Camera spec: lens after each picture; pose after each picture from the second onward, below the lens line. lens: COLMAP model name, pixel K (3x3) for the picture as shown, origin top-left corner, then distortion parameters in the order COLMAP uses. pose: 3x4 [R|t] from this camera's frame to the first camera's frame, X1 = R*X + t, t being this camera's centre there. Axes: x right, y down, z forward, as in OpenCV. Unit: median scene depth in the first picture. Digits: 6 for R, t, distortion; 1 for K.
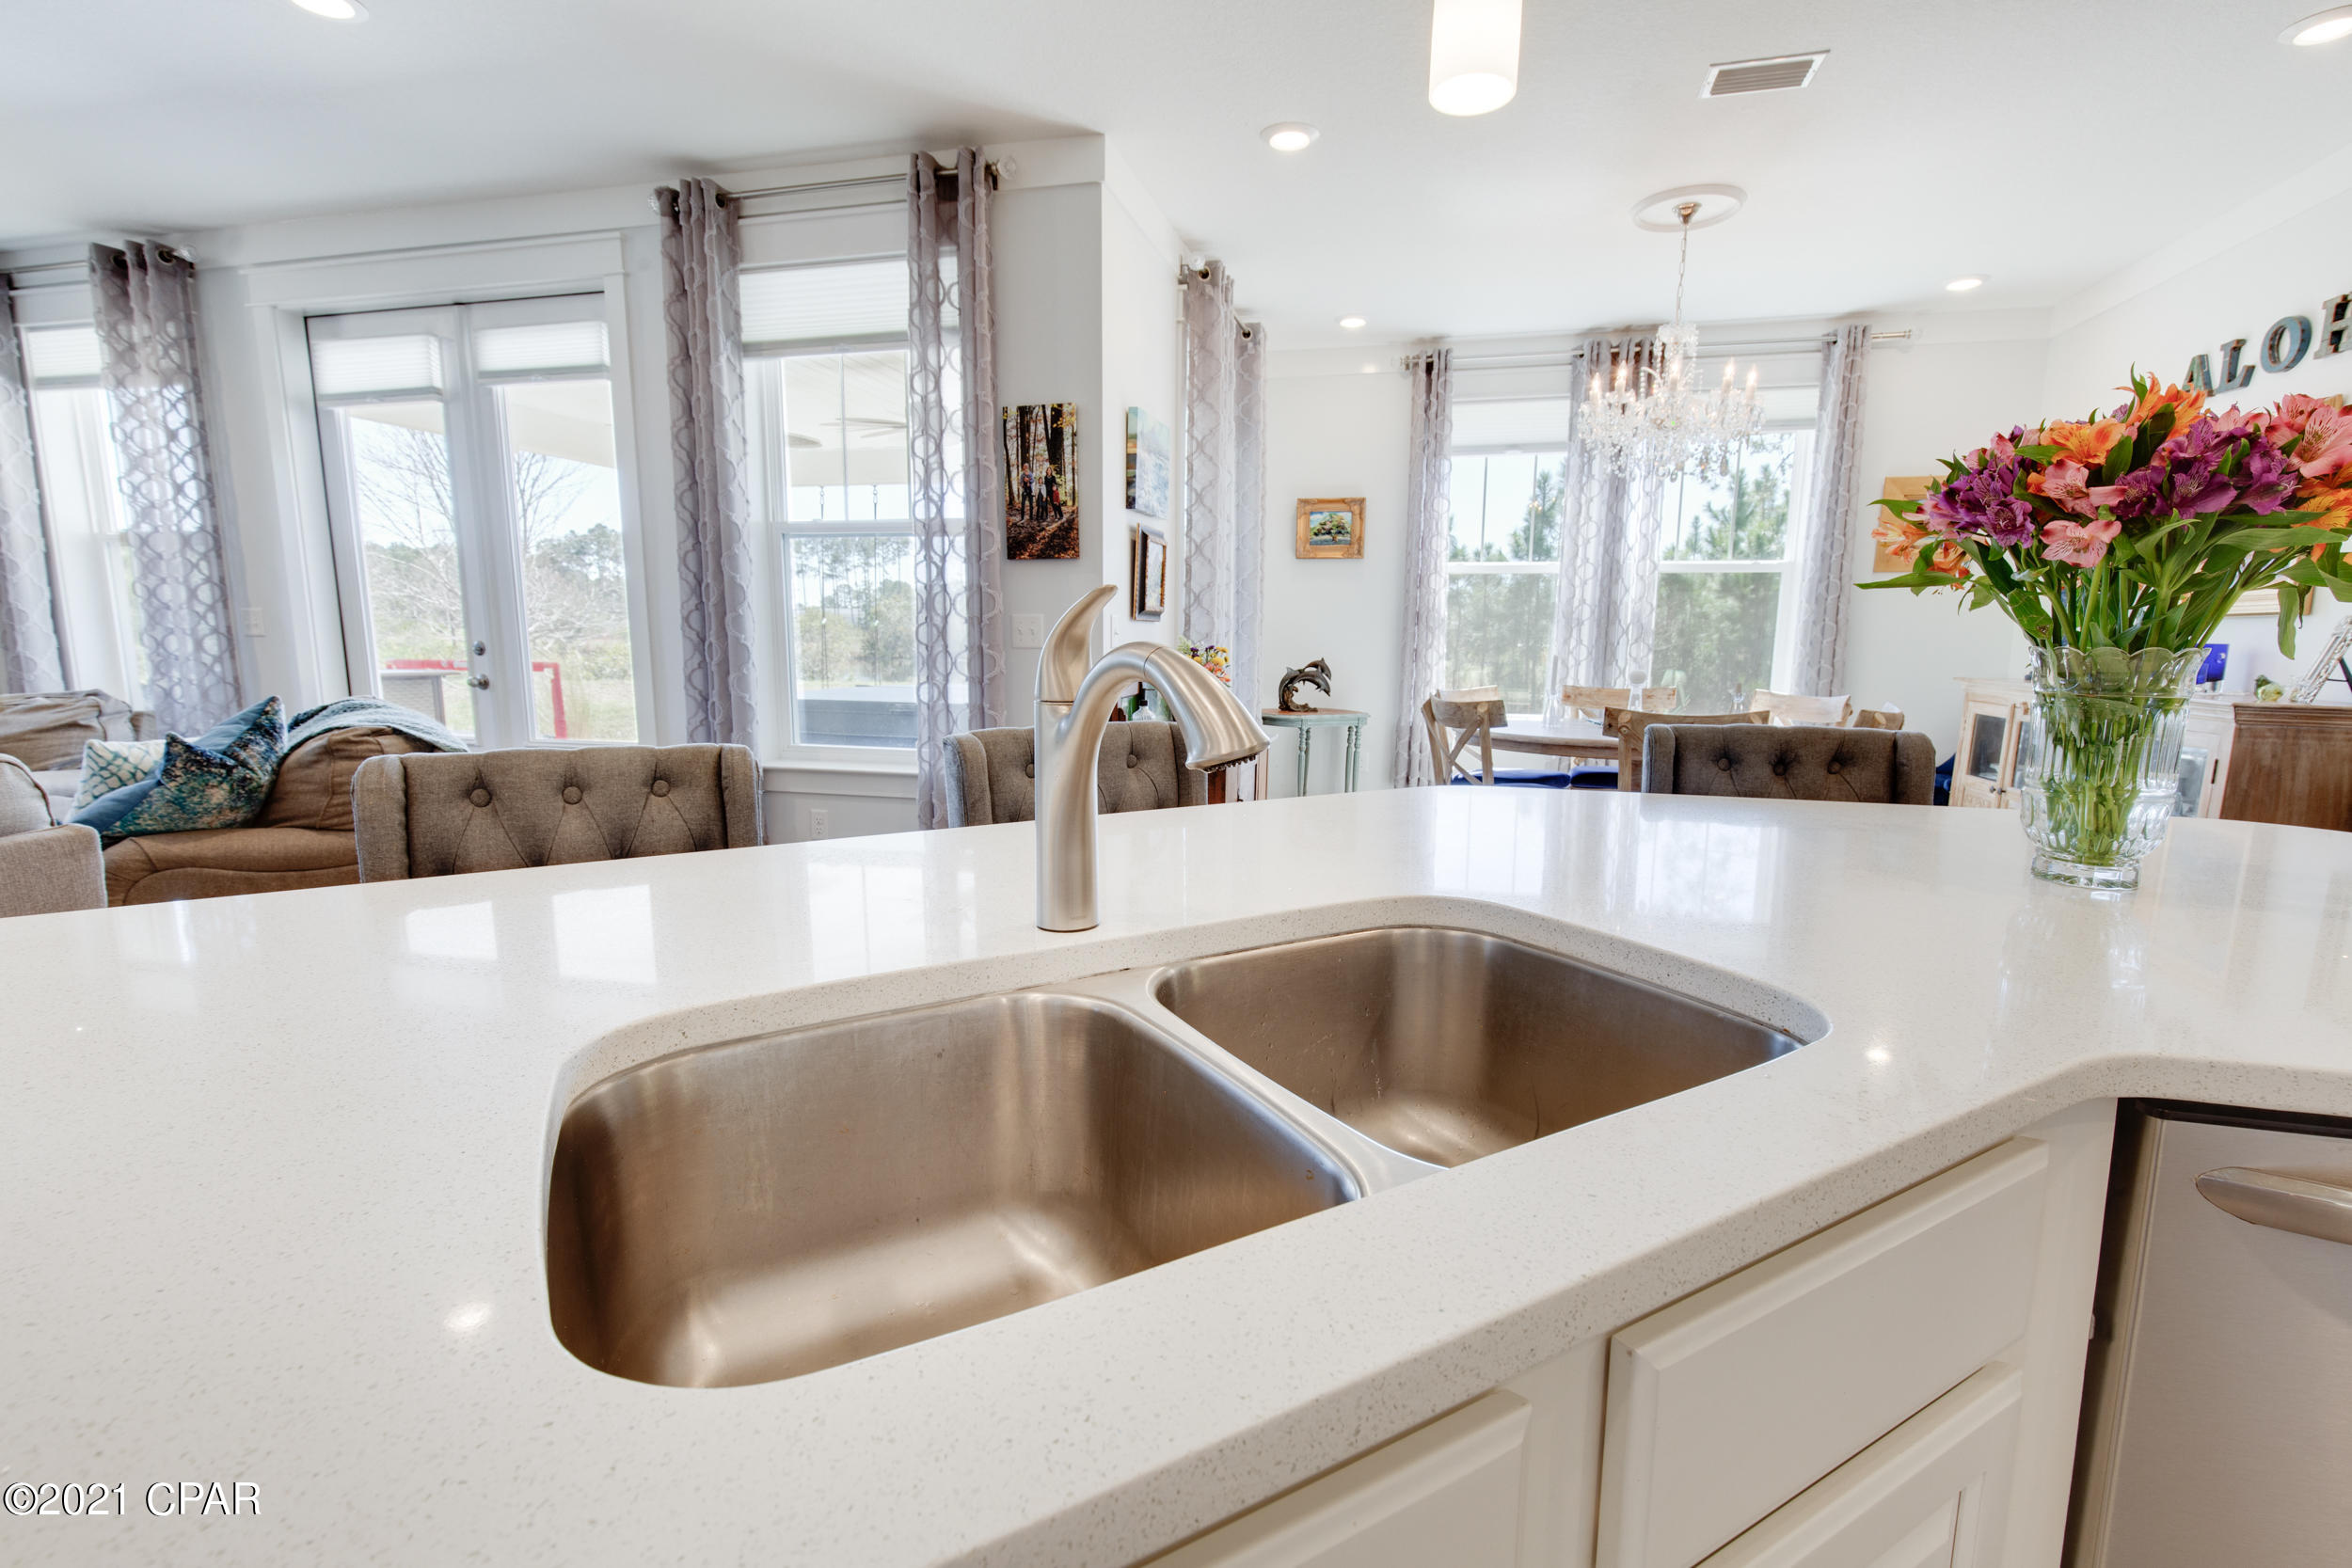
lens RADIAL K [[998.2, 0, 1175.4], [0, 998.2, 781.7], [0, 0, 1]] dist [-0.003392, -0.000290]
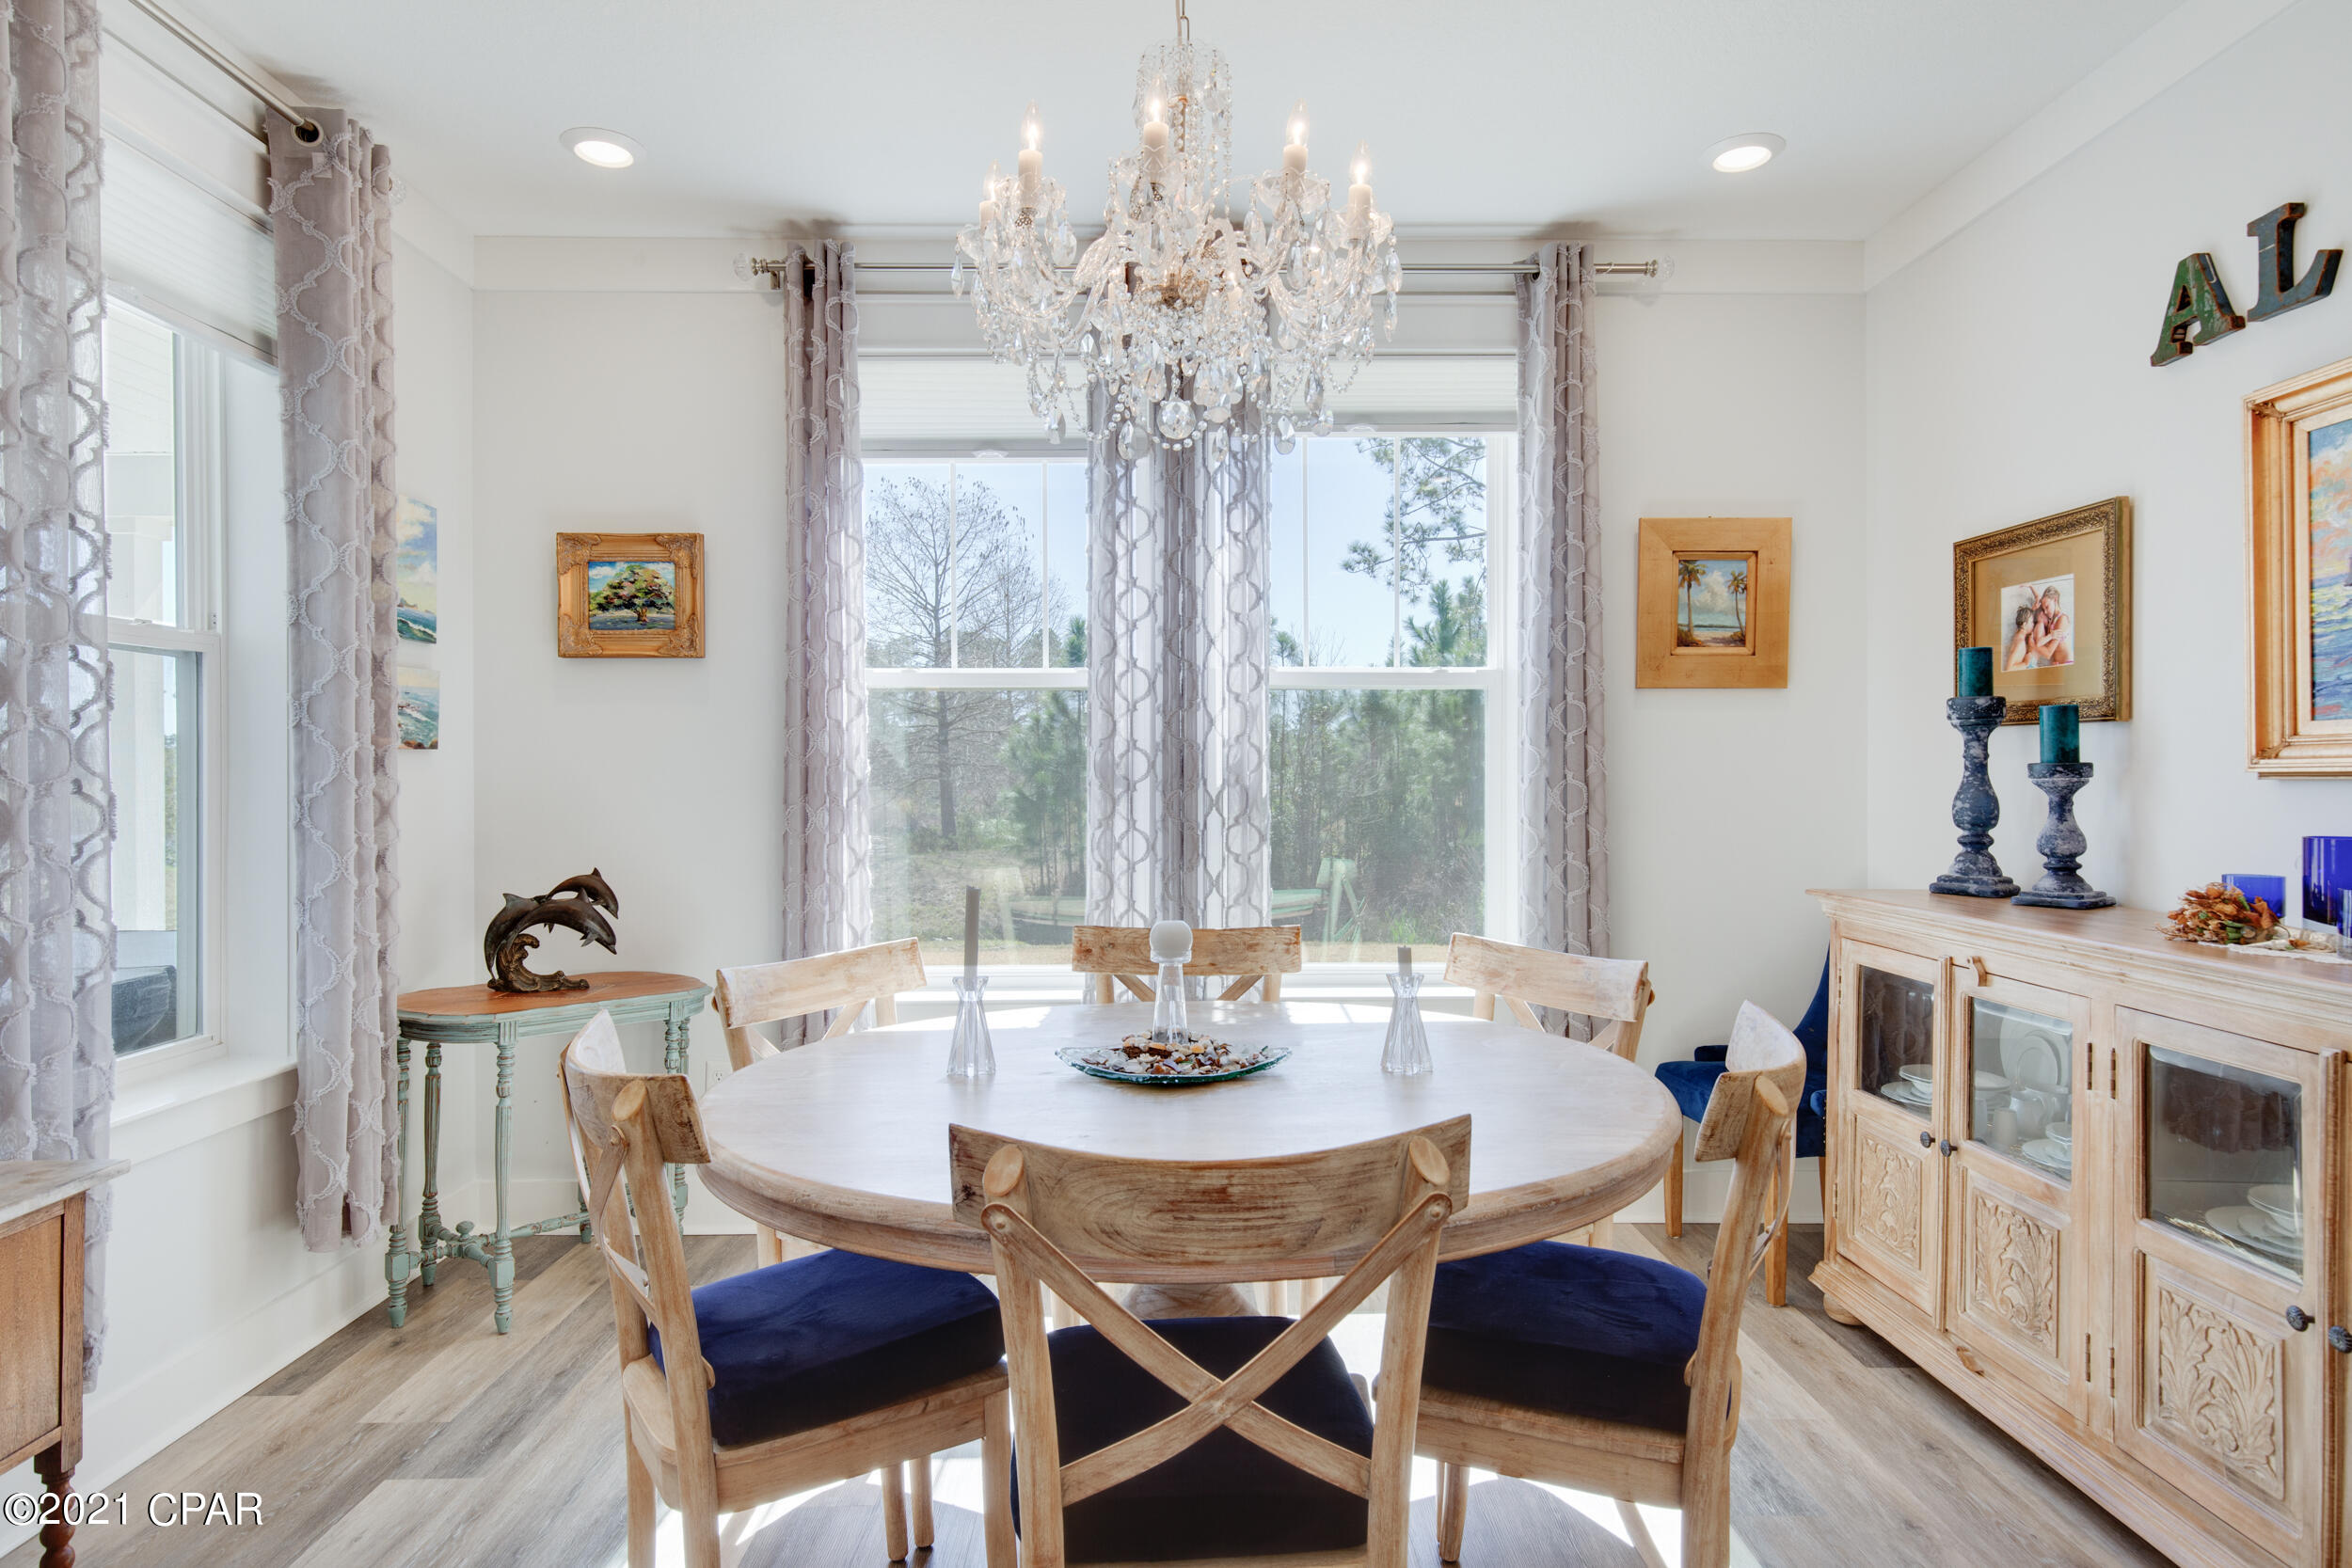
lens RADIAL K [[1118.4, 0, 1175.2], [0, 1118.4, 776.1], [0, 0, 1]] dist [0.004939, 0.000107]
pose [[0.967437, -0.013426, 0.252756, 0.285903], [0.049065, 0.989598, -0.135233, -0.087710], [-0.248311, 0.143231, 0.958033, 0.458556]]
